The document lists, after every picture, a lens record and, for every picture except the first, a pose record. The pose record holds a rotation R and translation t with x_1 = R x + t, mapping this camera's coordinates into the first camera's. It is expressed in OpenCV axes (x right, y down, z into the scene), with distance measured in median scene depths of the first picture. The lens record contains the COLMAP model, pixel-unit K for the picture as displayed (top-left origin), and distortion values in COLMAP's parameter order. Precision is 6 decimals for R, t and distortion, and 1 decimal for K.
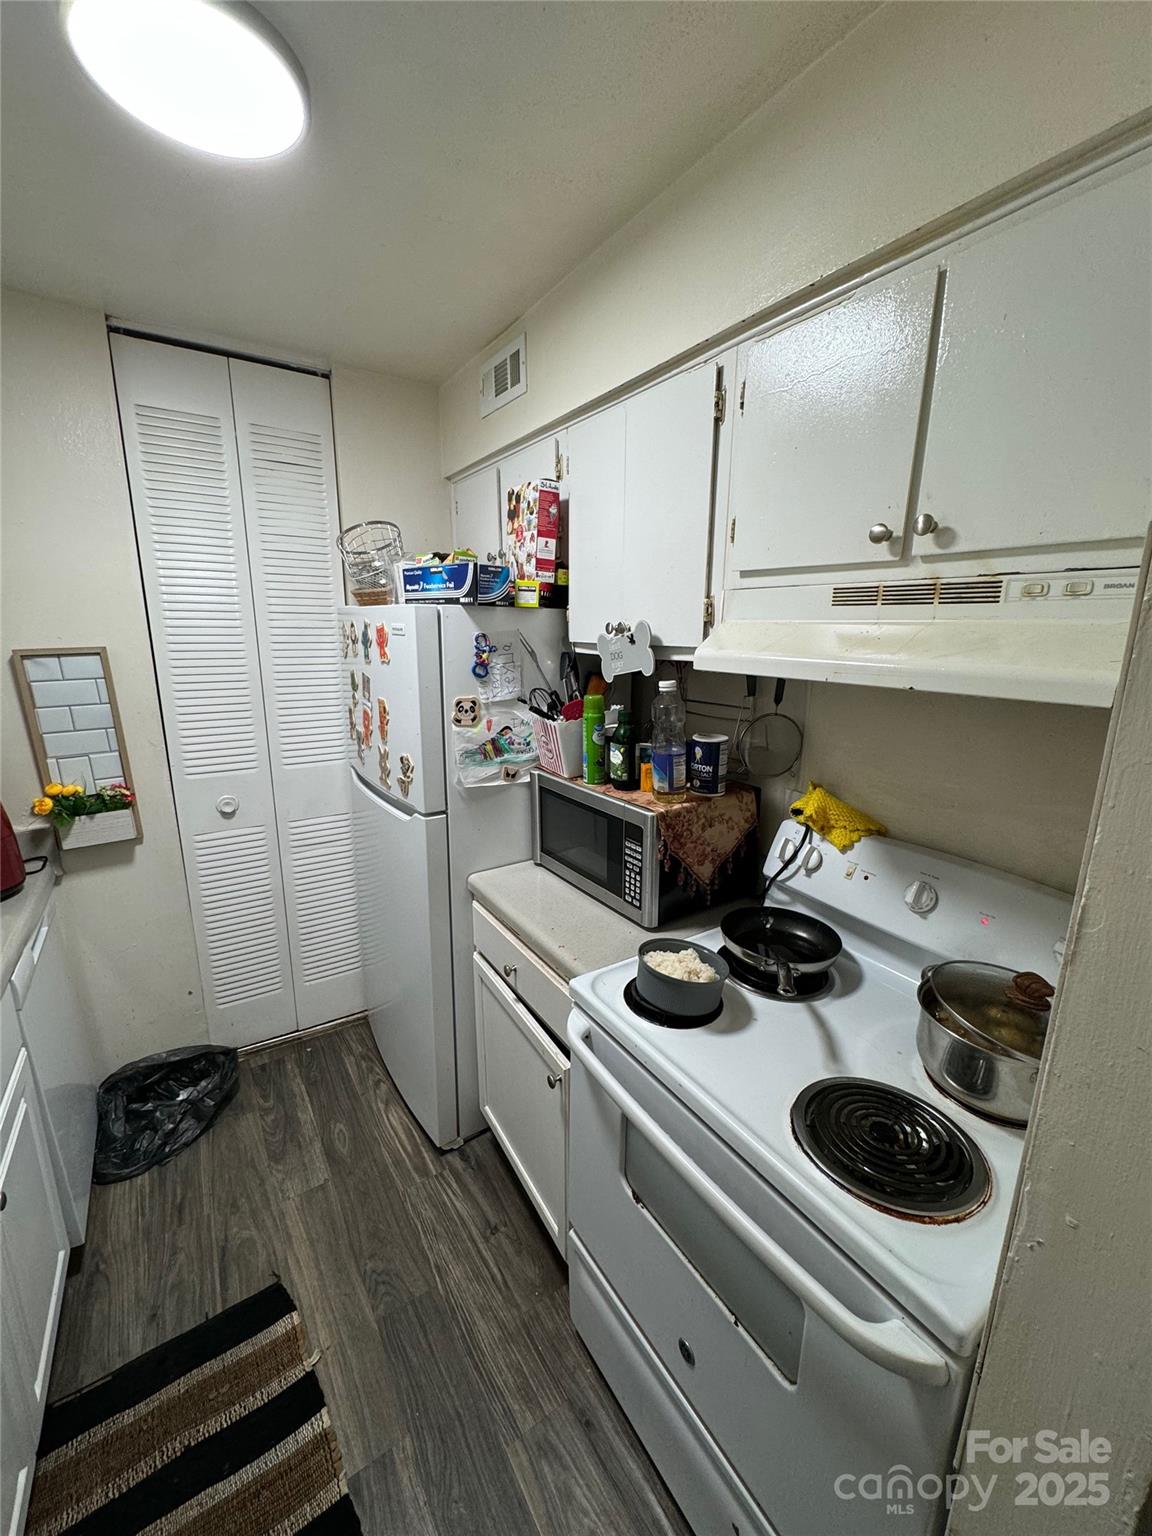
lens RADIAL K [[614.6, 0, 578.2], [0, 614.6, 769.1], [0, 0, 1]] dist [0.000323, 0.000191]
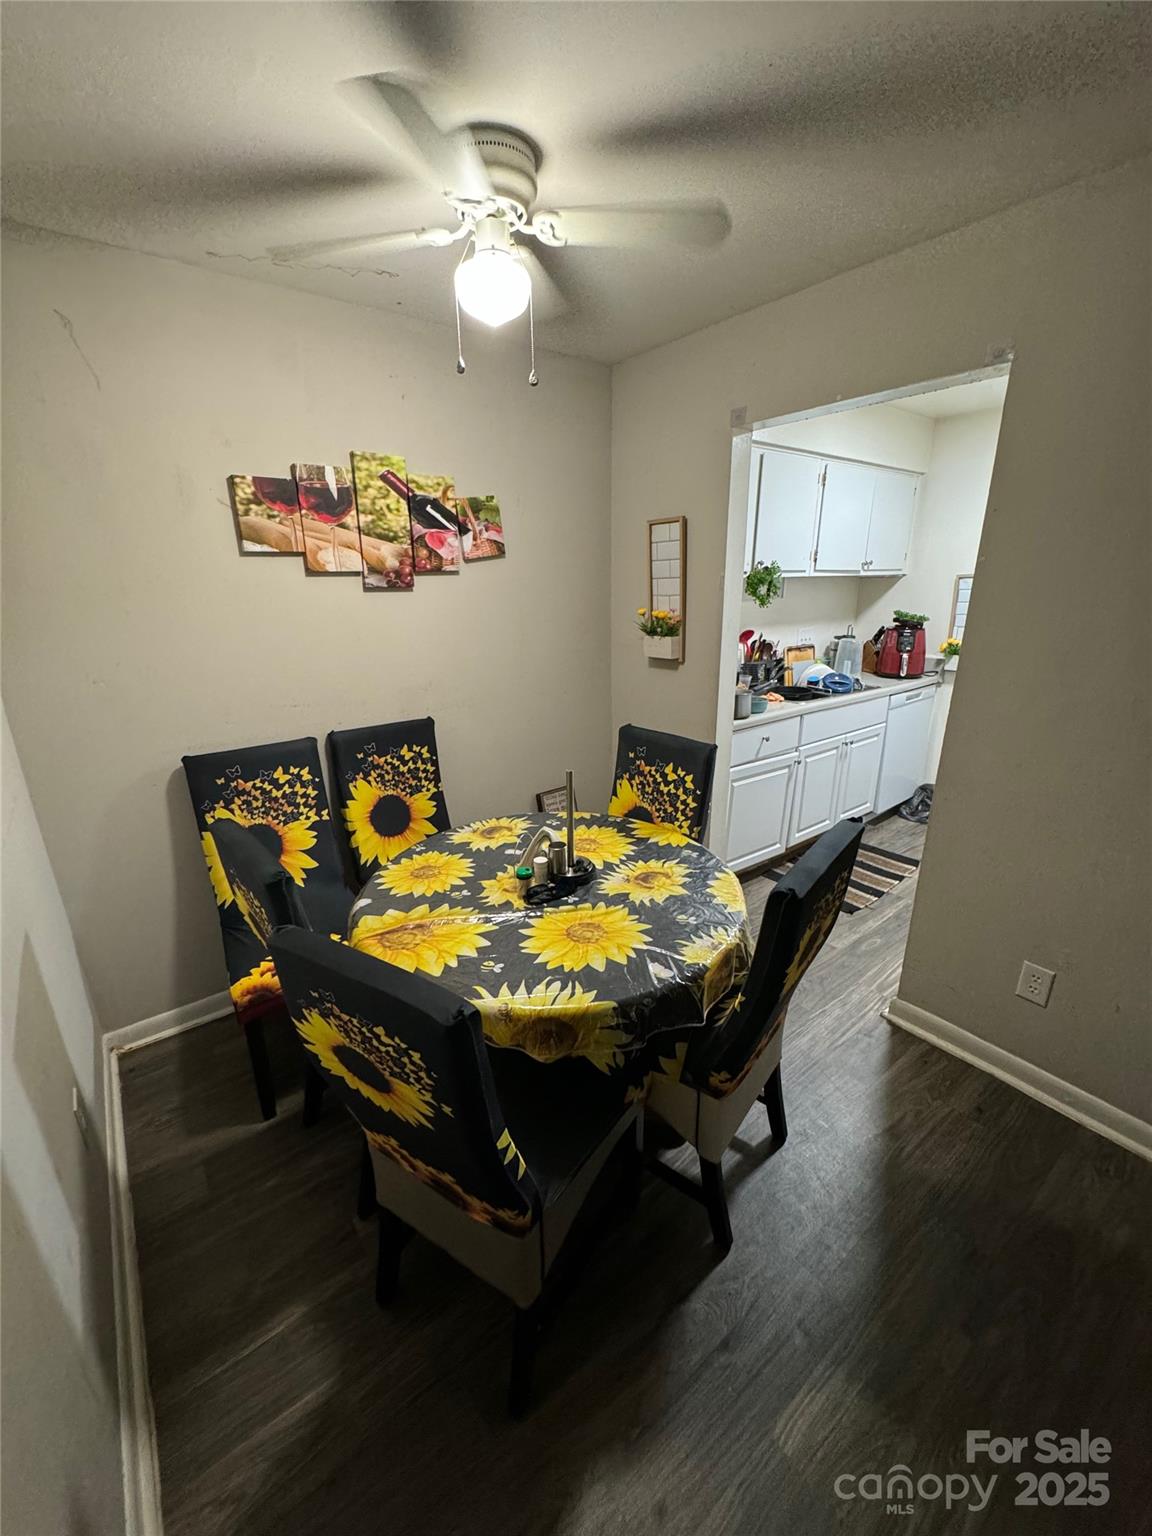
lens RADIAL K [[614.6, 0, 573.0], [0, 614.6, 768.7], [0, 0, 1]] dist [0.000323, 0.000191]
pose [[0.078231, 0.293409, -0.952781, 1.326614], [-0.210883, 0.938953, 0.271836, 0.158068], [0.974376, 0.179659, 0.135330, -0.547582]]
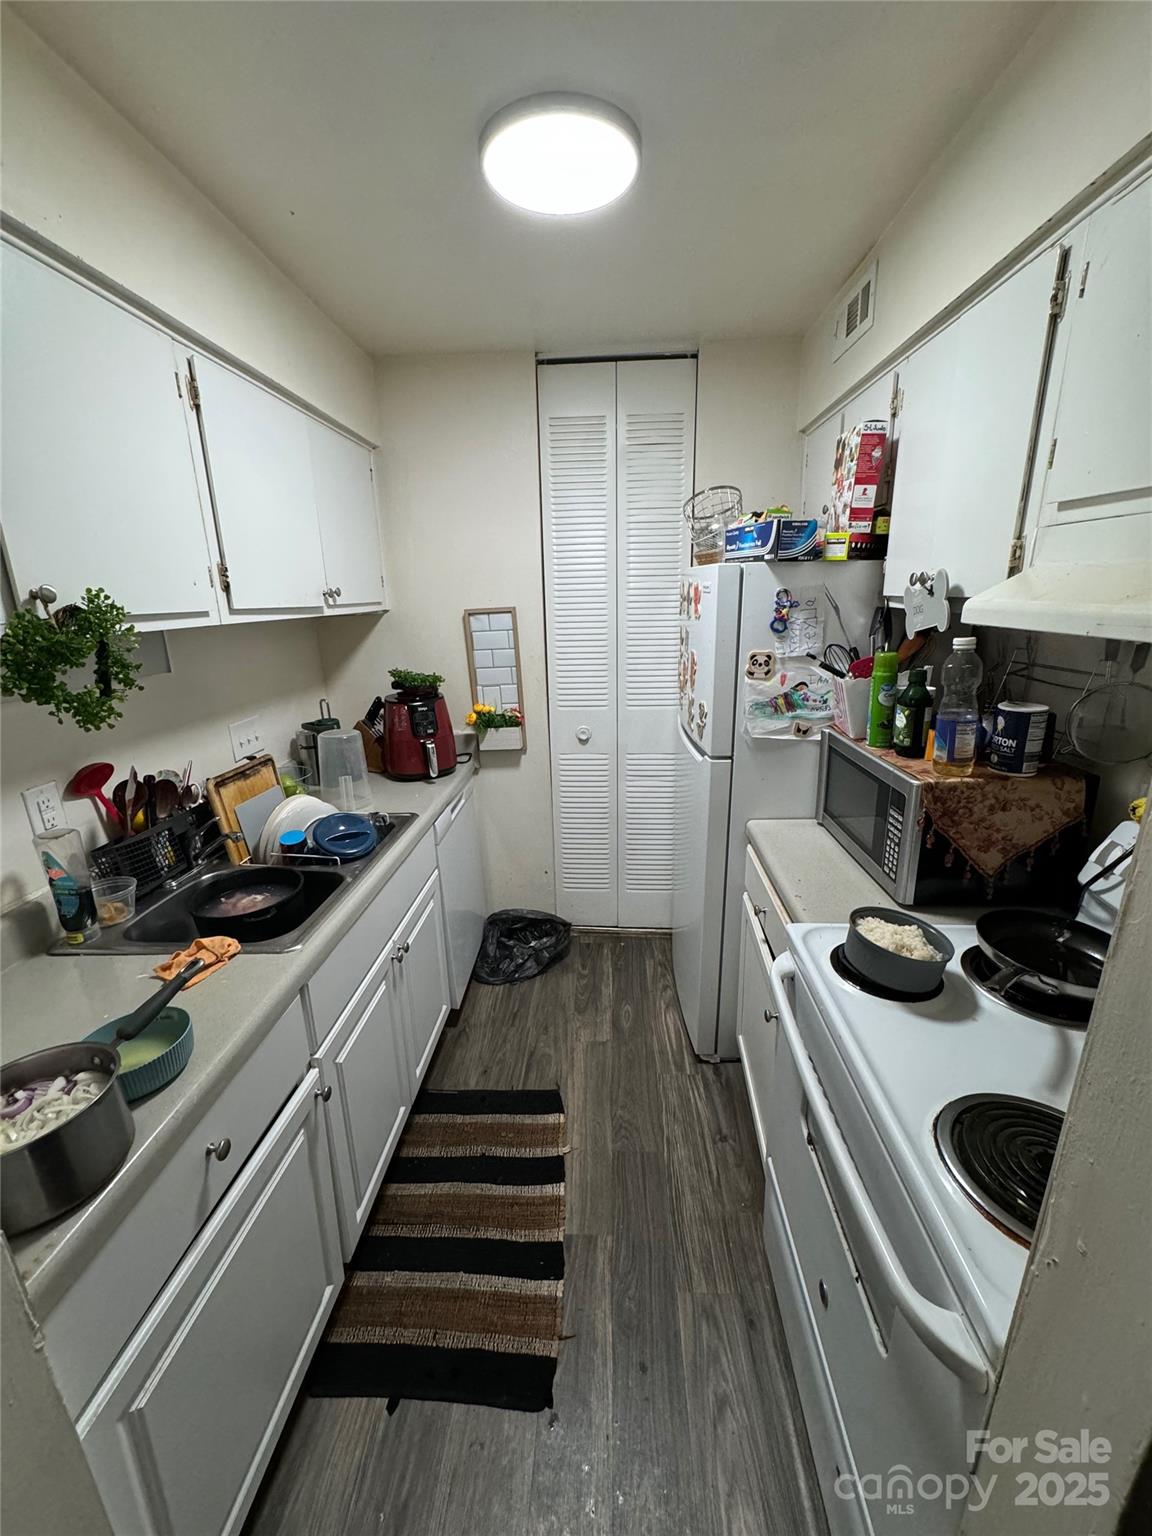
lens RADIAL K [[614.6, 0, 576.4], [0, 614.6, 769.3], [0, 0, 1]] dist [0.000323, 0.000191]
pose [[0.804990, 0.140965, -0.576298, 0.193702], [-0.104895, 0.989877, 0.095607, 0.015183], [0.583941, -0.016512, 0.811628, -0.039327]]
